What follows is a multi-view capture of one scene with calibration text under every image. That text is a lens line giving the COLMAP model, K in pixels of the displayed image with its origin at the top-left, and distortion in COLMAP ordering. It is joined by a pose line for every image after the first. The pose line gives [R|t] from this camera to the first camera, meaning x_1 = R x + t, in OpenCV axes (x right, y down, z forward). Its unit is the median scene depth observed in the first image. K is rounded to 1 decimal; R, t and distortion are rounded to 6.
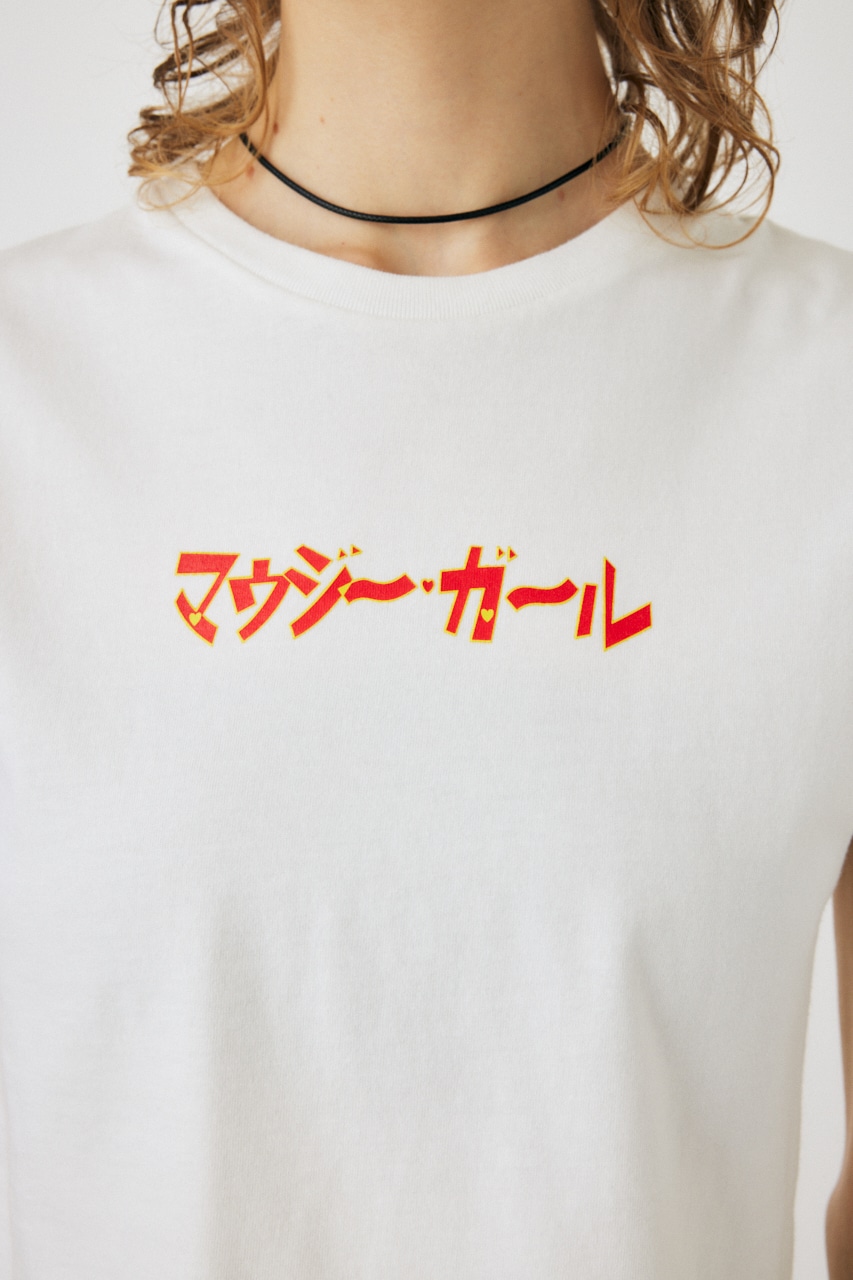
lens RADIAL K [[2120.0, 0, 426.5], [0, 2120.0, 640.0], [0, 0, 1]] dist [-0.051454, 0.007956]
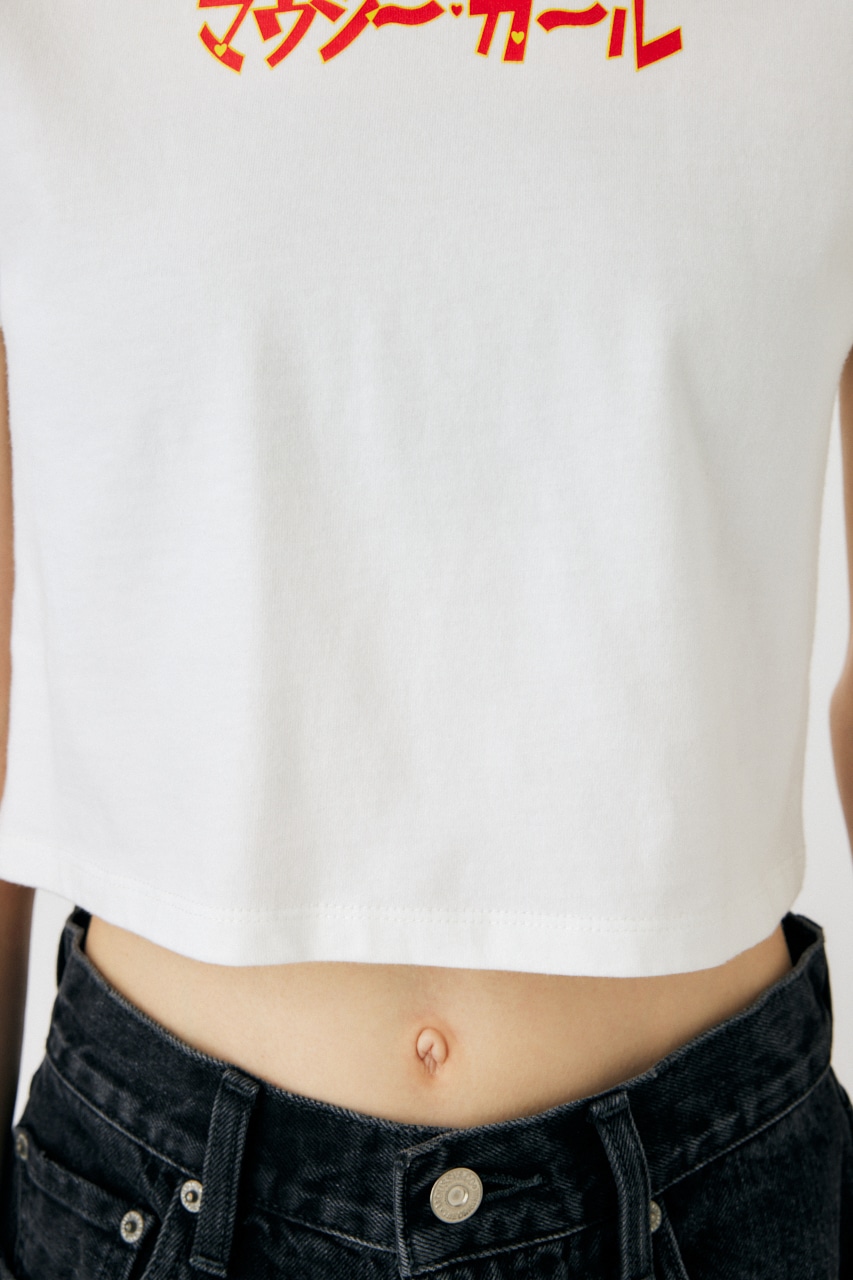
lens RADIAL K [[2120.0, 0, 426.5], [0, 2120.0, 640.0], [0, 0, 1]] dist [-0.051454, 0.007956]
pose [[0.999026, -0.025416, 0.036061, -0.056352], [0.020828, 0.992269, 0.122344, 0.145199], [-0.038892, -0.121474, 0.991832, -0.010030]]
